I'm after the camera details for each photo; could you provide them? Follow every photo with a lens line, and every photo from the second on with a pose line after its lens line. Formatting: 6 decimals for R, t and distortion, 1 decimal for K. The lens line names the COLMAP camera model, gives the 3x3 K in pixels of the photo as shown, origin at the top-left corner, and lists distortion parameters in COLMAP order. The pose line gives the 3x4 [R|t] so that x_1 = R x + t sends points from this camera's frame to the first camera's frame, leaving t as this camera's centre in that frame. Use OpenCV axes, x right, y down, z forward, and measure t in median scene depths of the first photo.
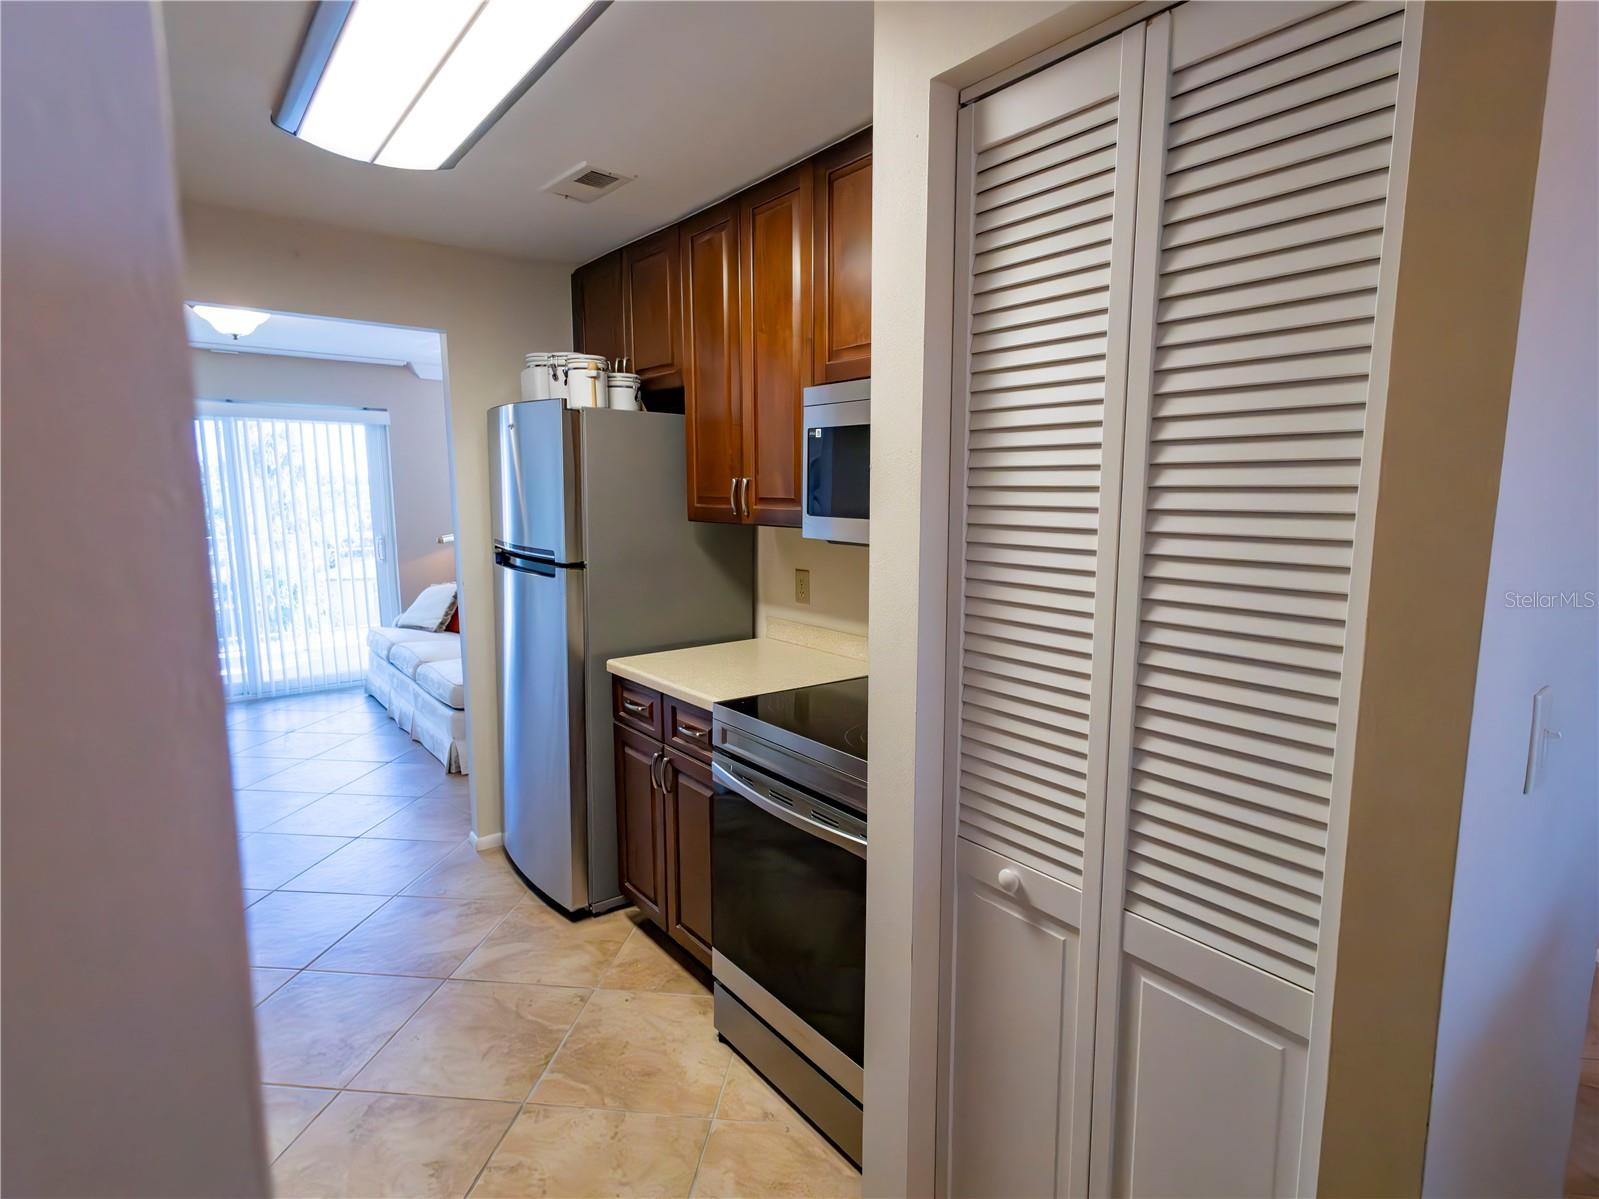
lens RADIAL K [[830.4, 0, 827.3], [0, 830.4, 593.1], [0, 0, 1]] dist [0.013959, -0.005184]
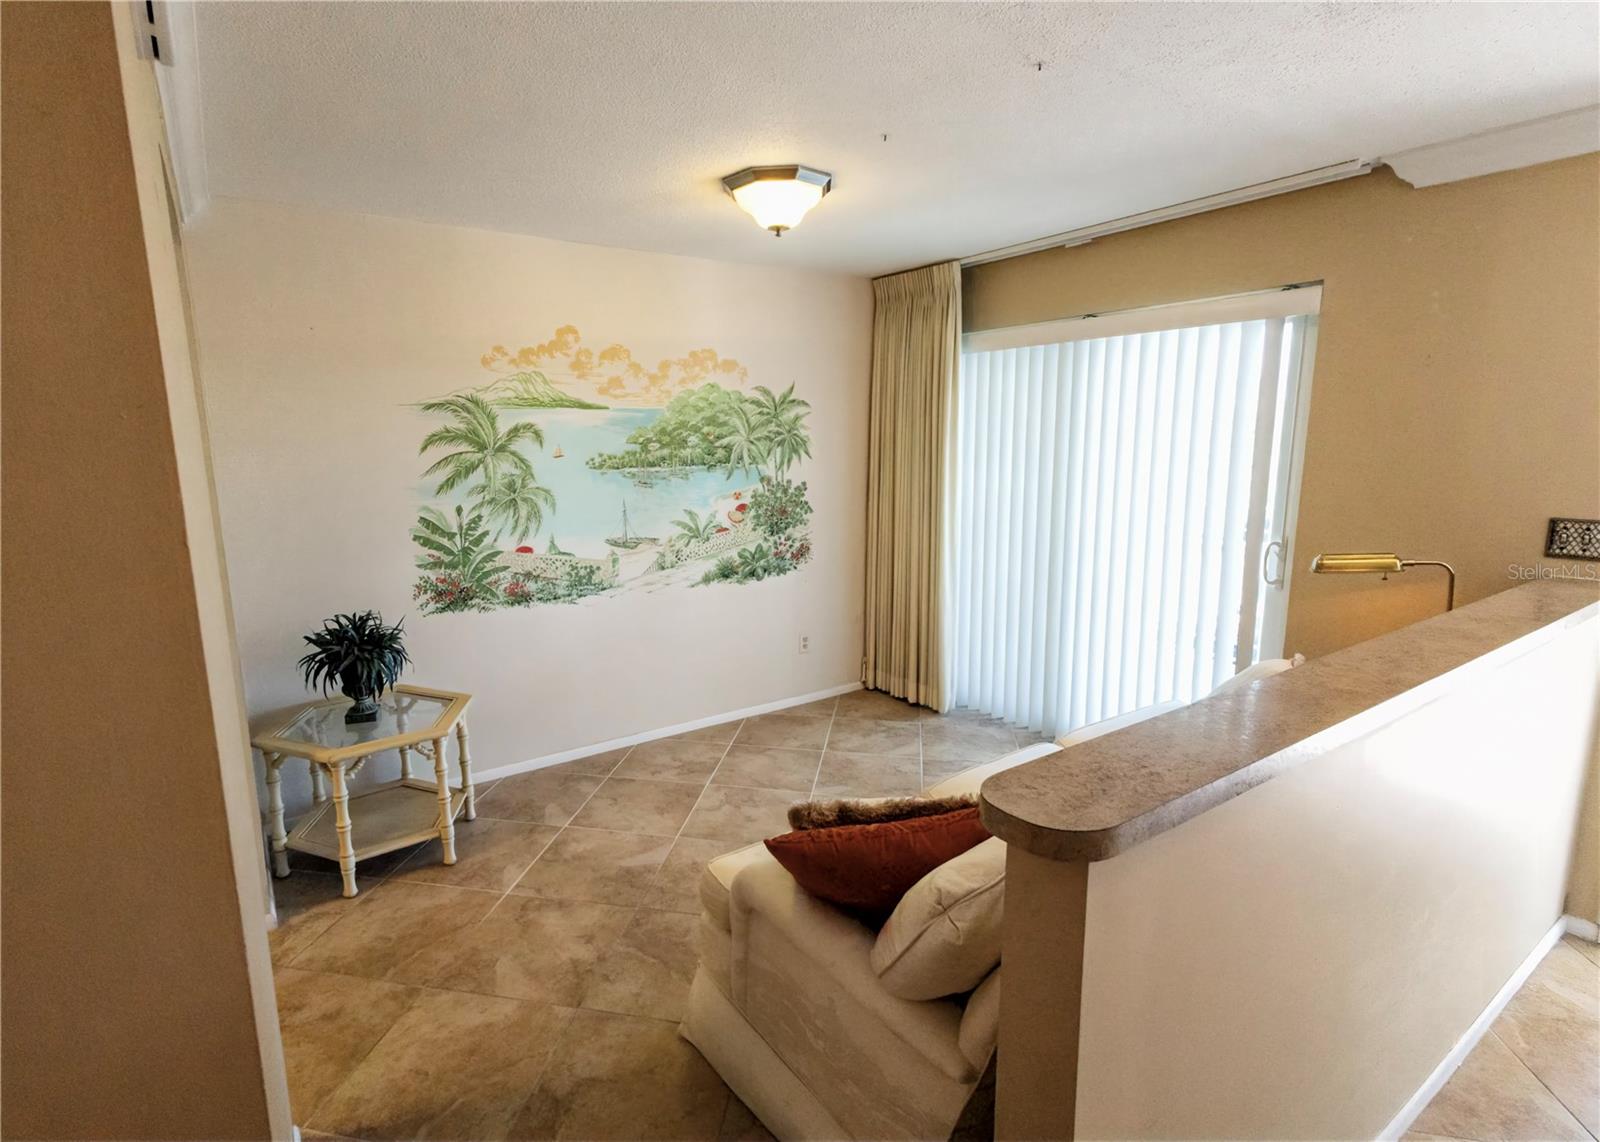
lens RADIAL K [[778.0, 0, 763.9], [0, 778.0, 570.5], [0, 0, 1]] dist [-0.000285, -0.000614]
pose [[-0.099627, 0.175196, -0.979480, -0.069762], [-0.115935, 0.975629, 0.186300, -0.274495], [0.988248, 0.132117, -0.076887, 1.938474]]
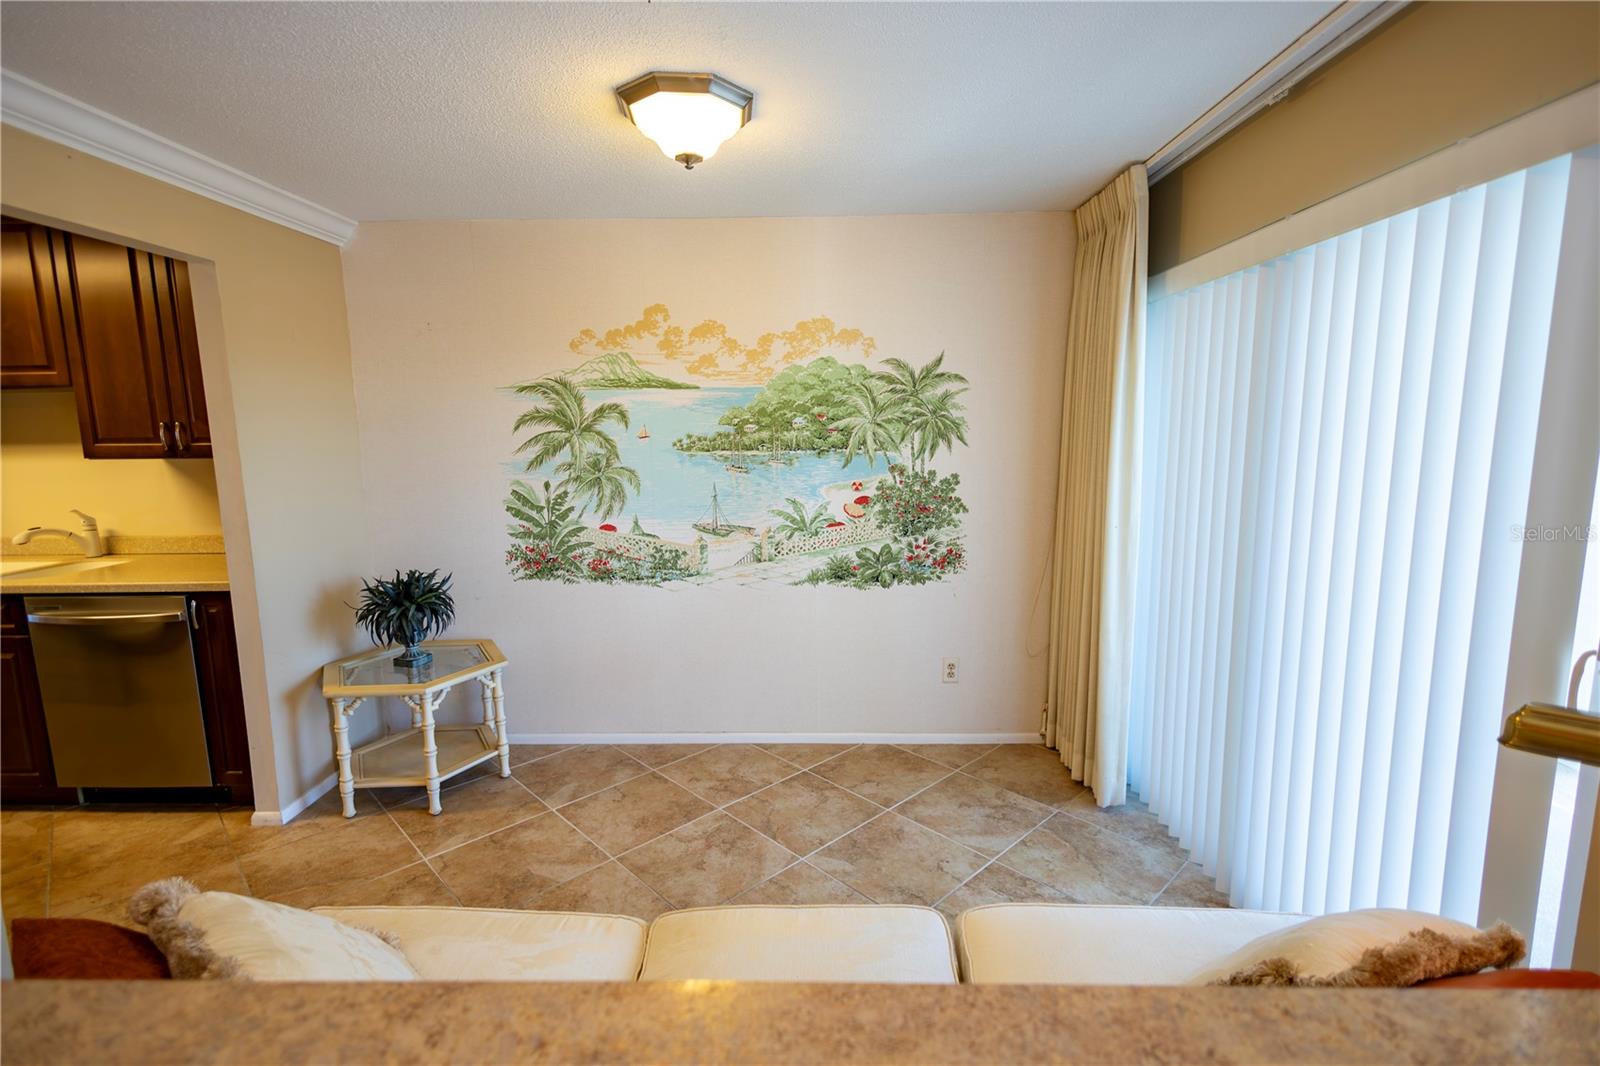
lens RADIAL K [[739.2, 0, 812.0], [0, 739.2, 535.7], [0, 0, 1]] dist [0.013464, -0.005140]
pose [[-0.645337, 0.121019, -0.754251, -0.653136], [-0.089087, 0.968711, 0.231652, -0.337453], [0.758685, 0.216688, -0.614364, 2.555649]]
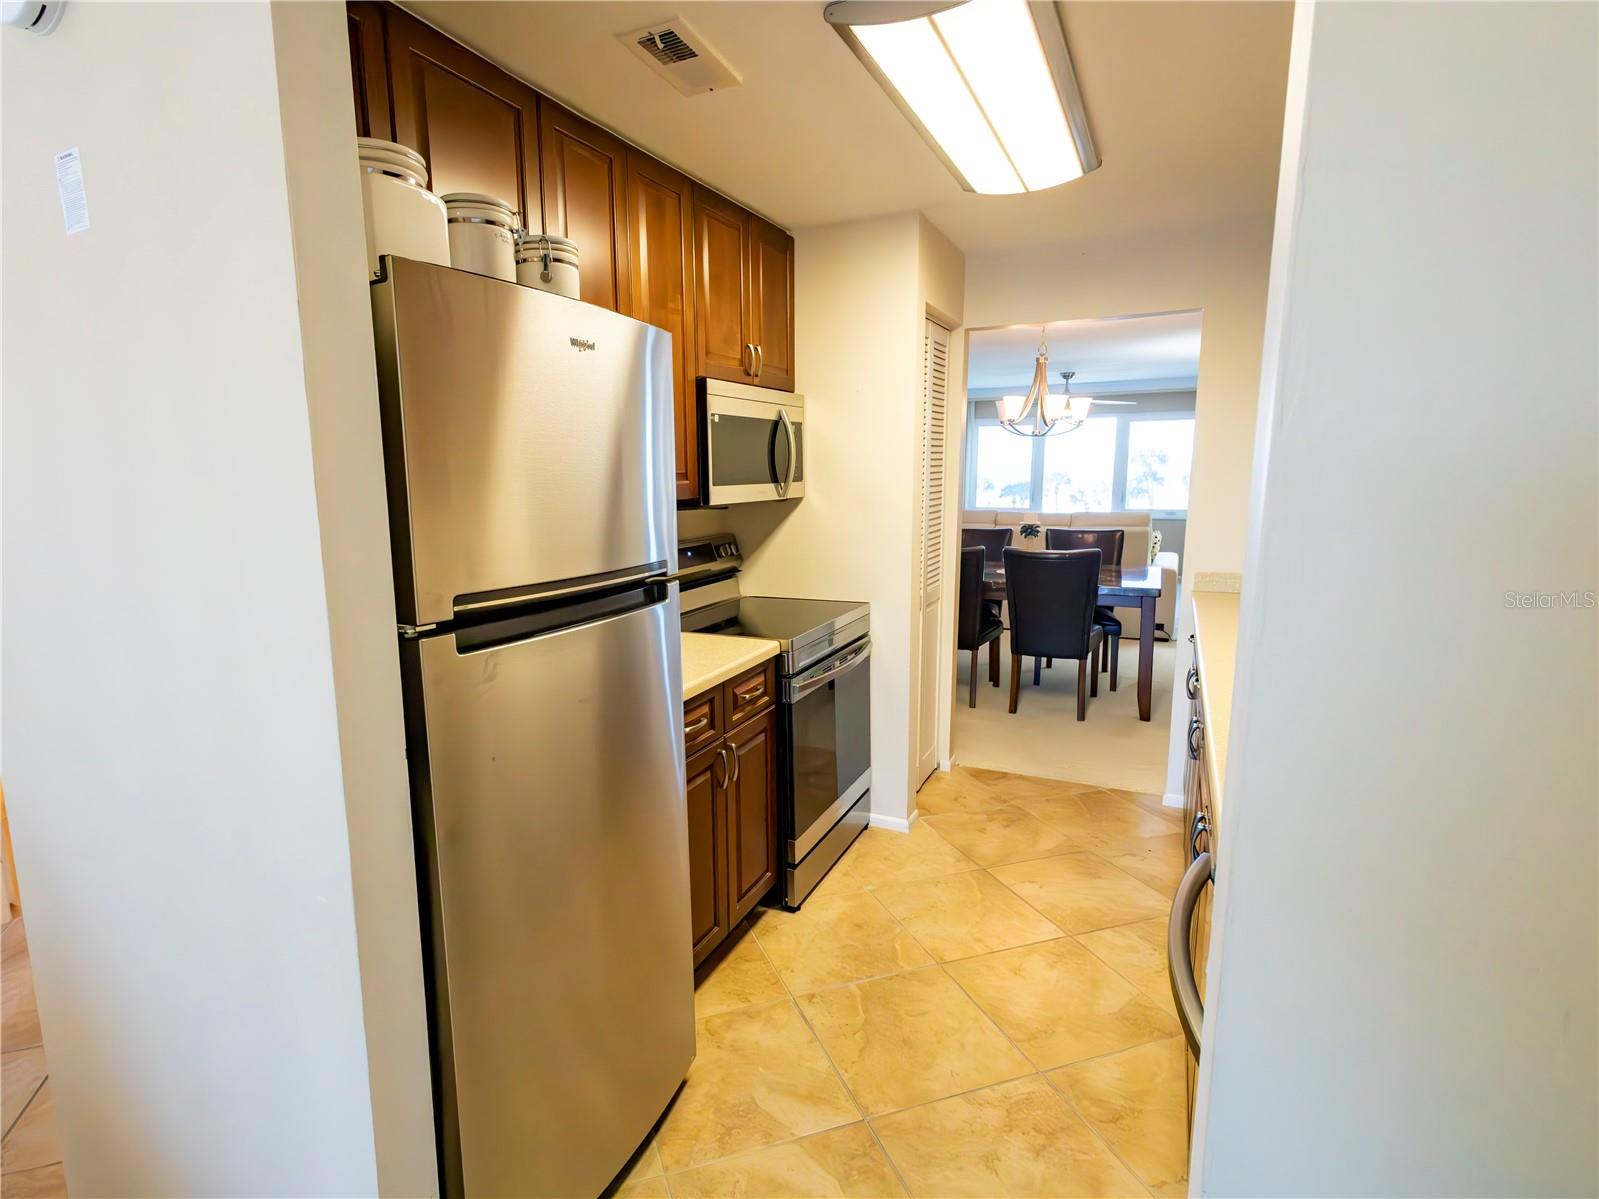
lens RADIAL K [[830.4, 0, 734.2], [0, 830.4, 596.8], [0, 0, 1]] dist [0.013959, -0.005184]
pose [[-0.390841, -0.139741, 0.909789, -1.116197], [0.132342, 0.969608, 0.205782, -0.176419], [-0.910894, 0.200832, -0.360469, 1.396369]]
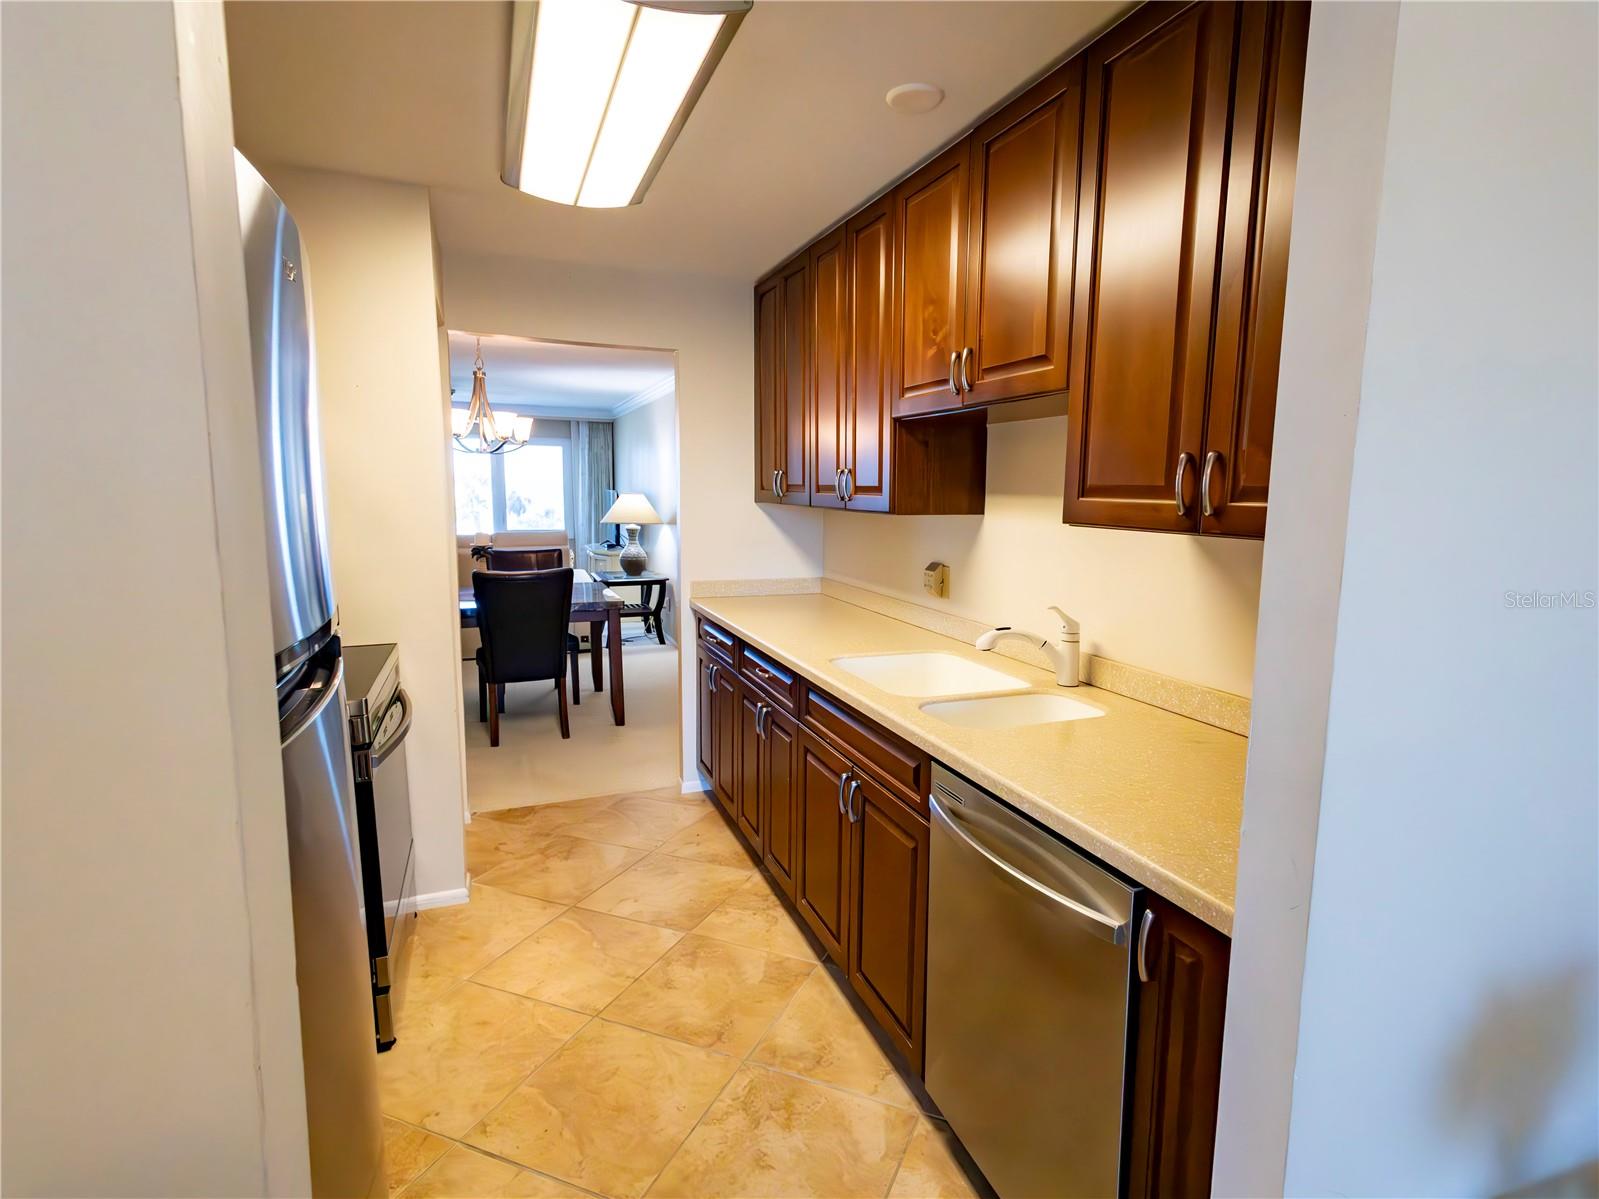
lens RADIAL K [[830.4, 0, 856.9], [0, 830.4, 599.0], [0, 0, 1]] dist [0.013959, -0.005184]
pose [[-0.962961, -0.048474, 0.265249, -0.851748], [0.022017, 0.966289, 0.256516, -0.192792], [-0.268742, 0.252855, -0.929431, 1.578935]]
